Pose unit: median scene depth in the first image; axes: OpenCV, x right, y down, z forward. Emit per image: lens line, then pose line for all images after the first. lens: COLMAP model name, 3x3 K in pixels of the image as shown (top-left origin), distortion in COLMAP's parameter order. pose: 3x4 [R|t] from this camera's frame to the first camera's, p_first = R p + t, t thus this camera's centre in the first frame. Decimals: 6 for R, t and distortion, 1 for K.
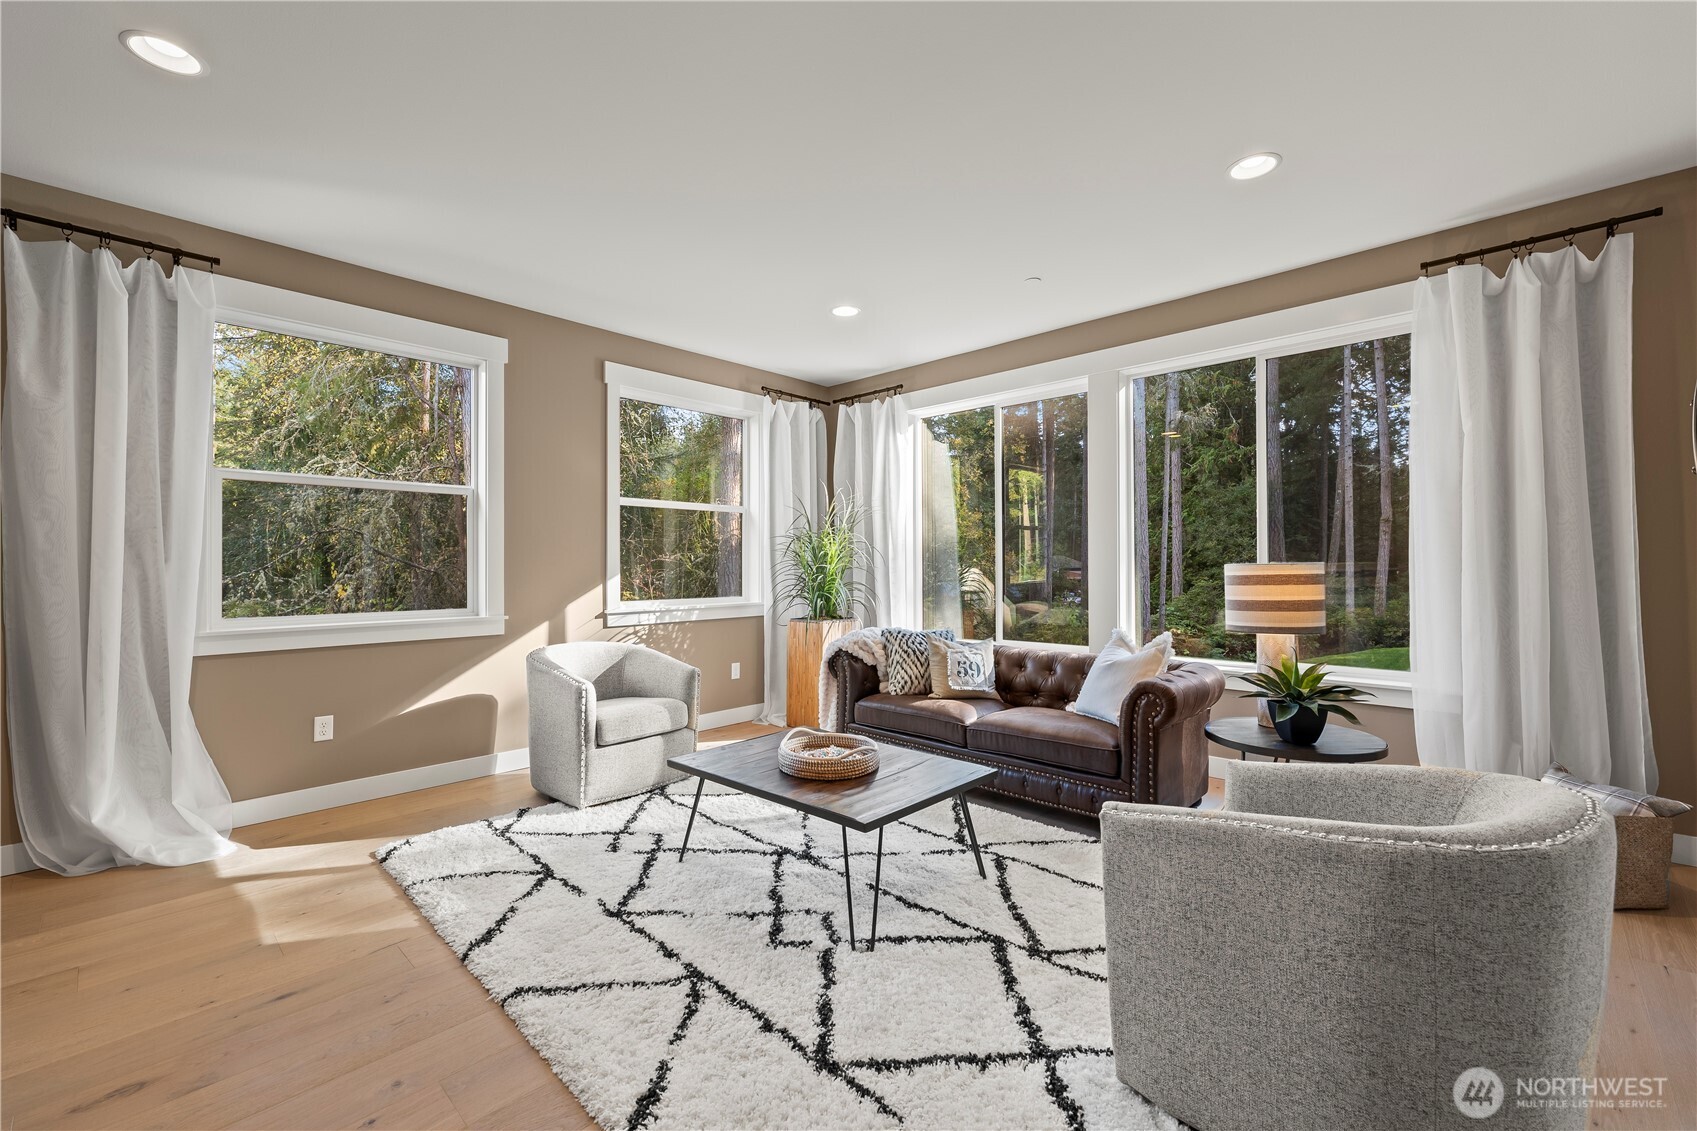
lens RADIAL K [[703.9, 0, 853.2], [0, 703.9, 557.9], [0, 0, 1]] dist [-0.002348, -0.000106]
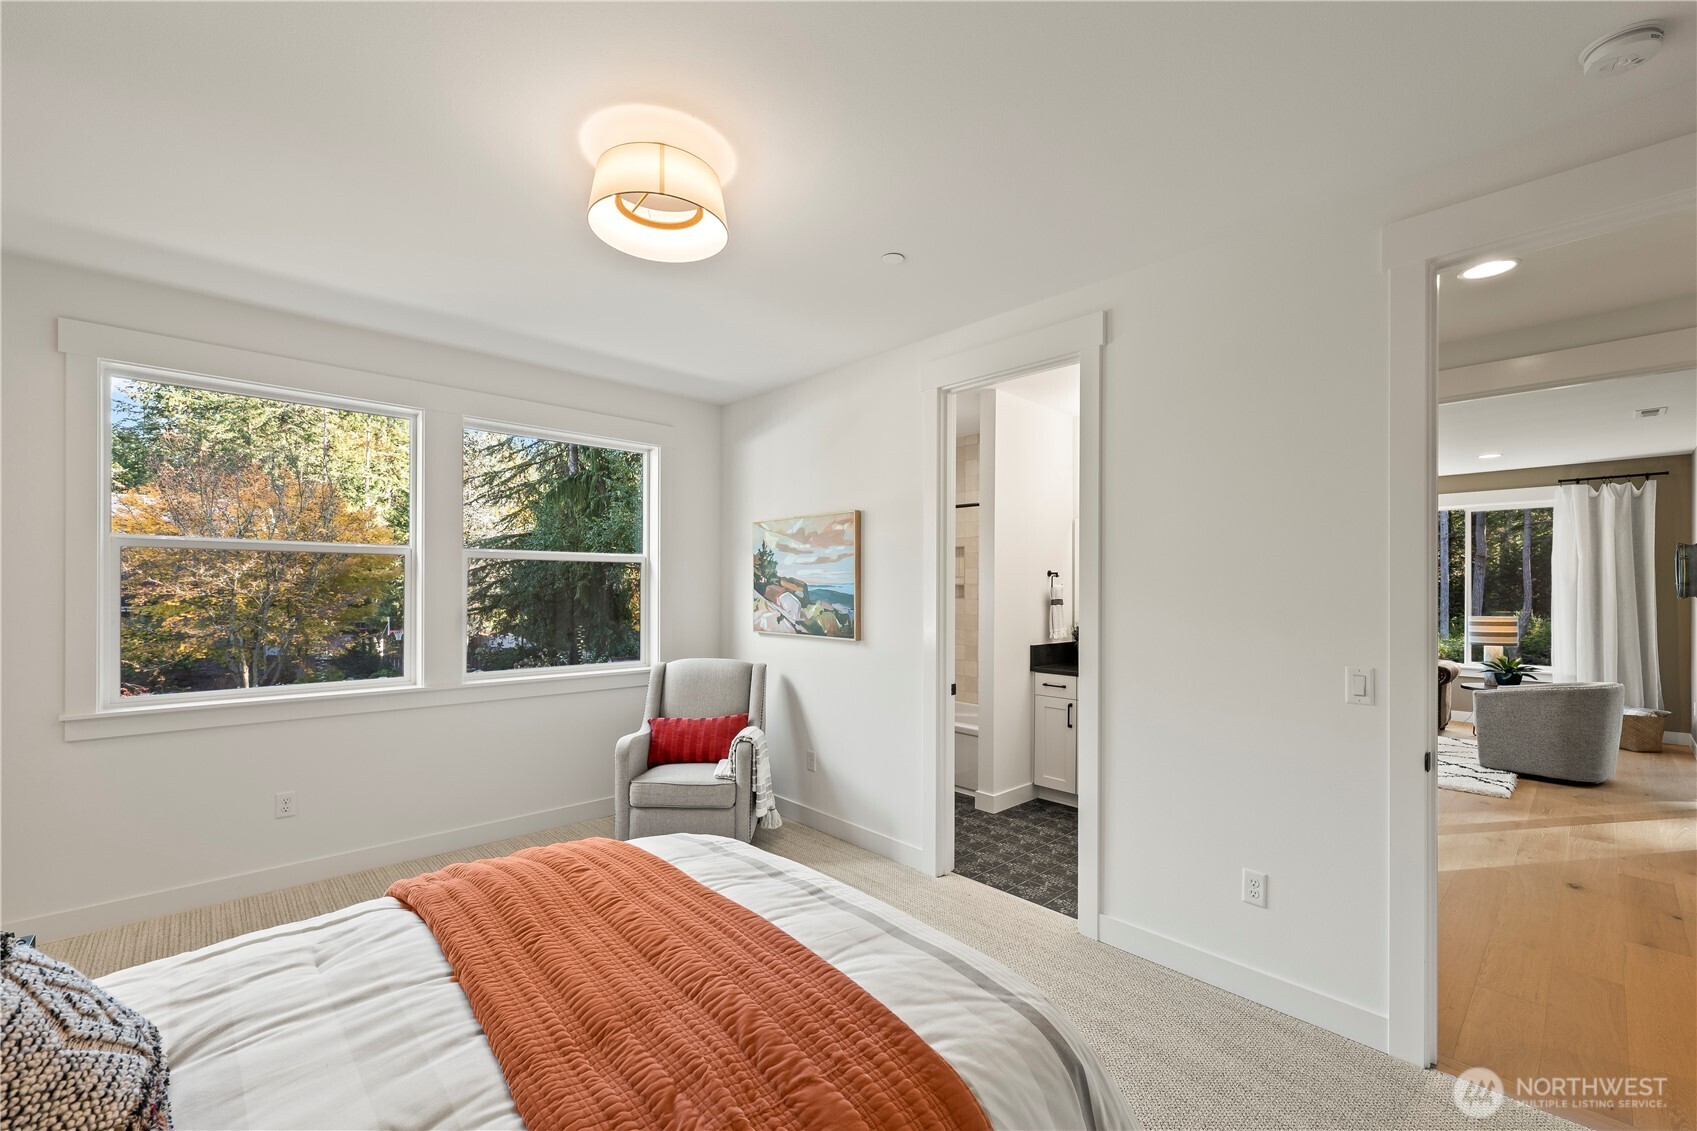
lens RADIAL K [[700.0, 0, 857.8], [0, 700.0, 579.1], [0, 0, 1]] dist [0.000380, 0.000619]
pose [[0.997605, 0.002217, -0.069136, -1.382090], [-0.001963, 0.999991, 0.003750, -0.123053], [0.069144, -0.003605, 0.997600, -1.512500]]
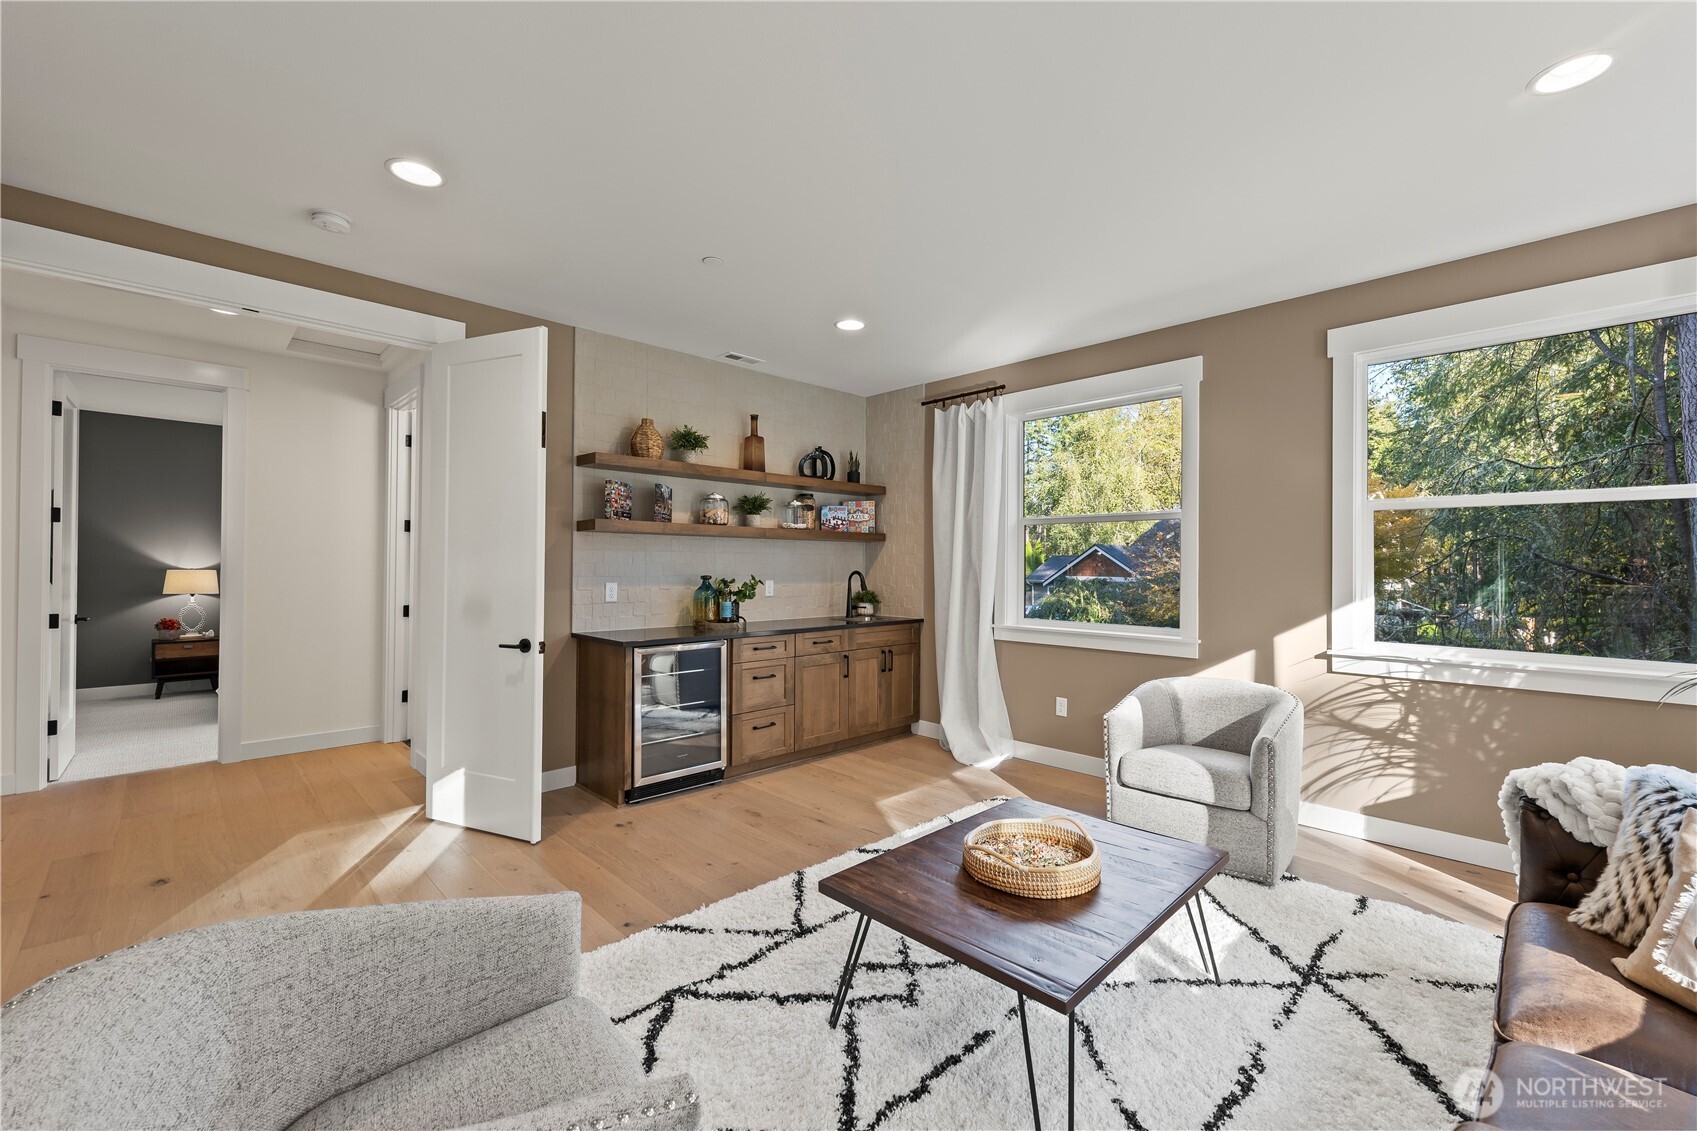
lens RADIAL K [[697.7, 0, 848.5], [0, 697.7, 565.5], [0, 0, 1]] dist [-0.002416, -0.000381]
pose [[-0.051547, 0.005003, -0.998658, 0.674798], [0.005753, 0.999972, 0.004712, -0.038039], [0.998654, -0.005502, -0.051574, 0.775182]]
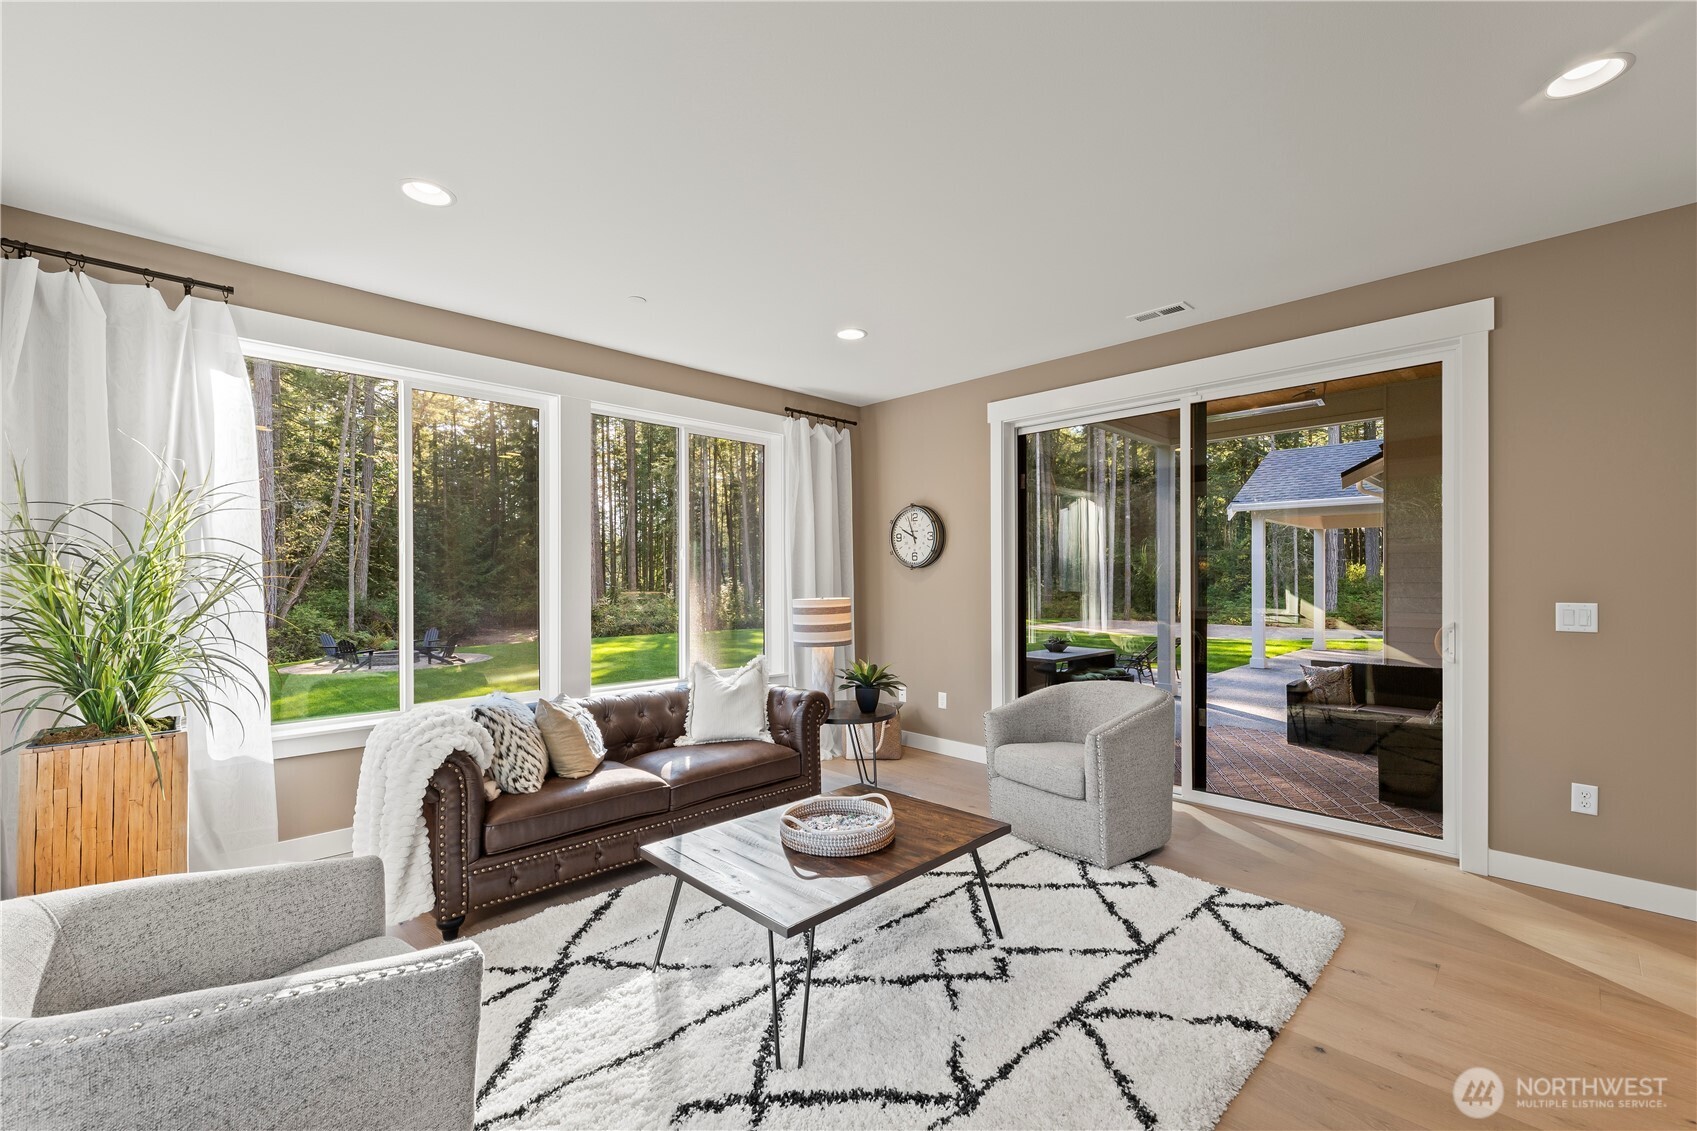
lens RADIAL K [[700.0, 0, 857.8], [0, 700.0, 579.1], [0, 0, 1]] dist [0.000380, 0.000619]
pose [[0.037196, 0.005541, 0.999293, -0.851852], [-0.004030, 0.999977, -0.005395, -0.024480], [-0.999300, -0.003826, 0.037217, 0.867053]]
